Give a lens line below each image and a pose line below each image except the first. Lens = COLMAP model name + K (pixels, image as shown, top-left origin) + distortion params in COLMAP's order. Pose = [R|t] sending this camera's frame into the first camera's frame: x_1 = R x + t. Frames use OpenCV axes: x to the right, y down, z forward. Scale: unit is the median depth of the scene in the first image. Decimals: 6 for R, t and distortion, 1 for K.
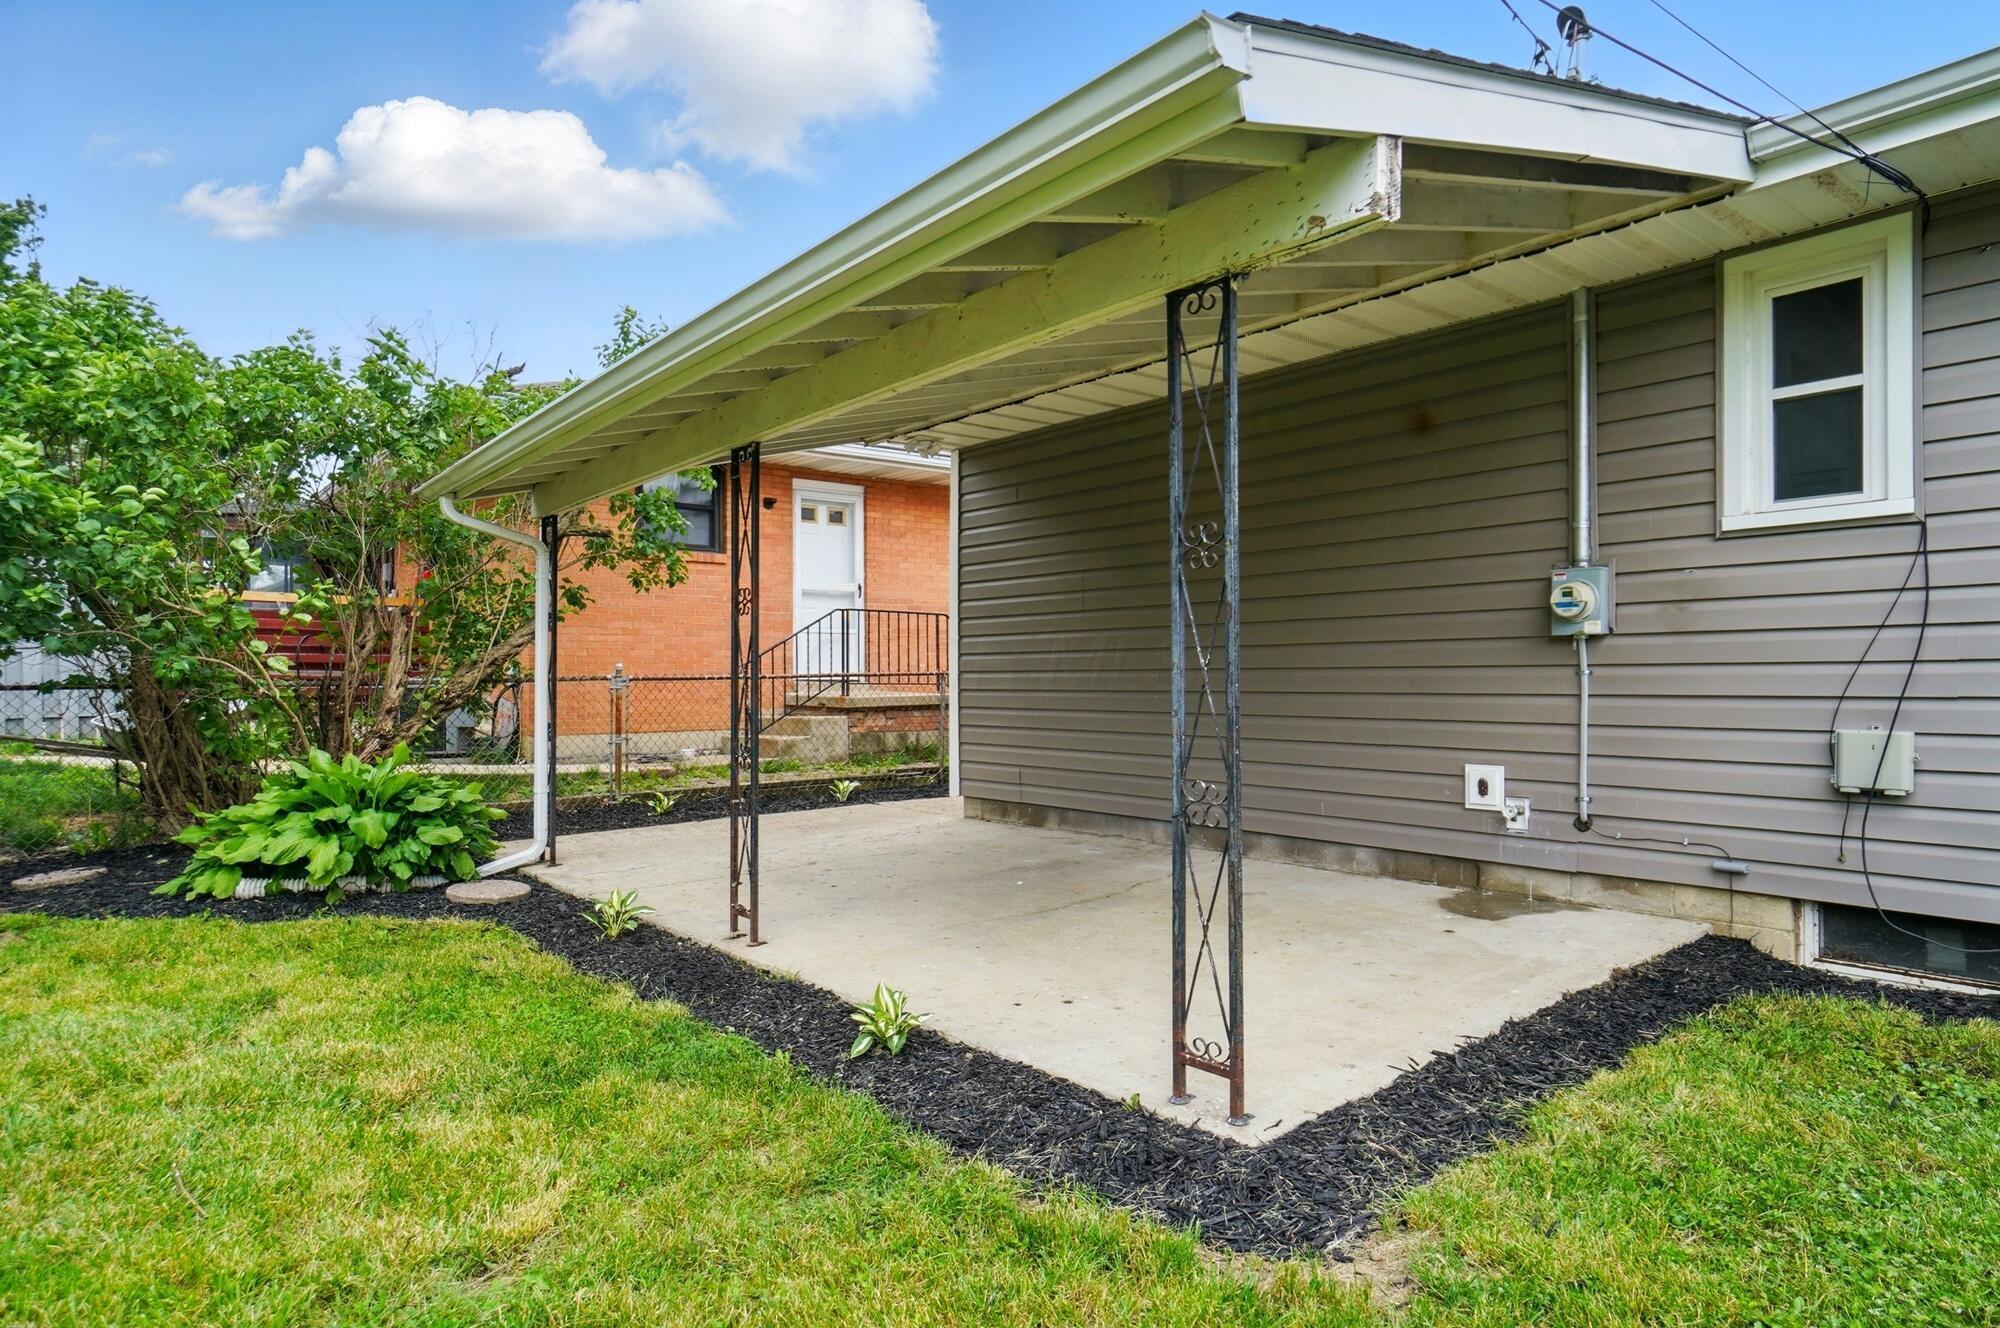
lens RADIAL K [[1198.8, 0, 967.4], [0, 1198.8, 684.9], [0, 0, 1]] dist [0.000043, 0.001364]
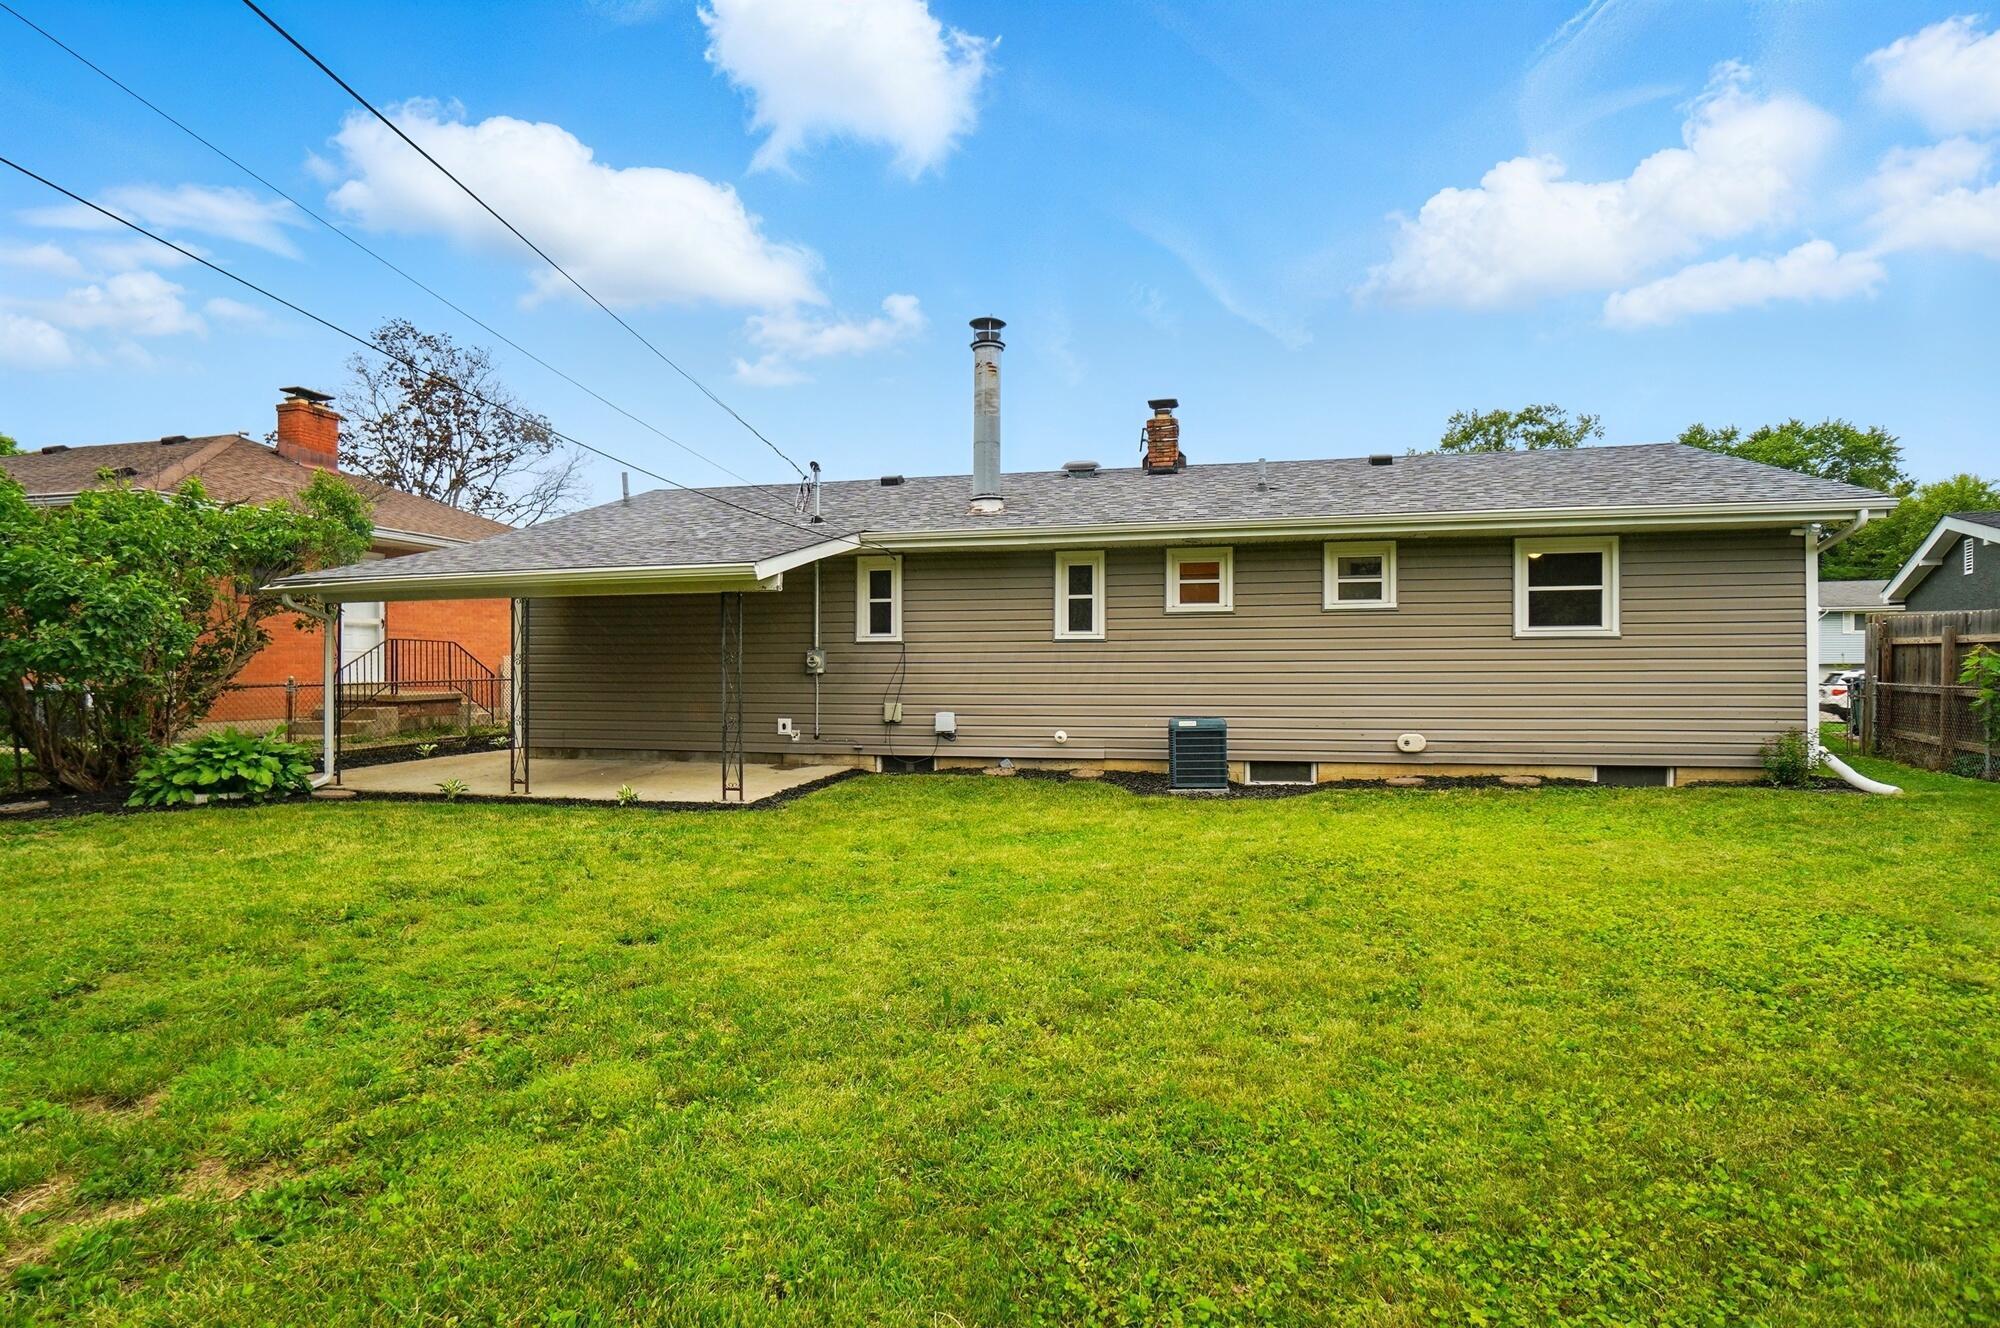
lens RADIAL K [[989.3, 0, 1000.0], [0, 989.3, 664.0], [0, 0, 1]] dist [-0.040587, 0.000100]
pose [[0.787044, 0.010070, 0.616814, -0.644277], [-0.000474, 0.999876, -0.015720, -0.026321], [-0.616896, 0.012080, 0.786952, -1.216787]]
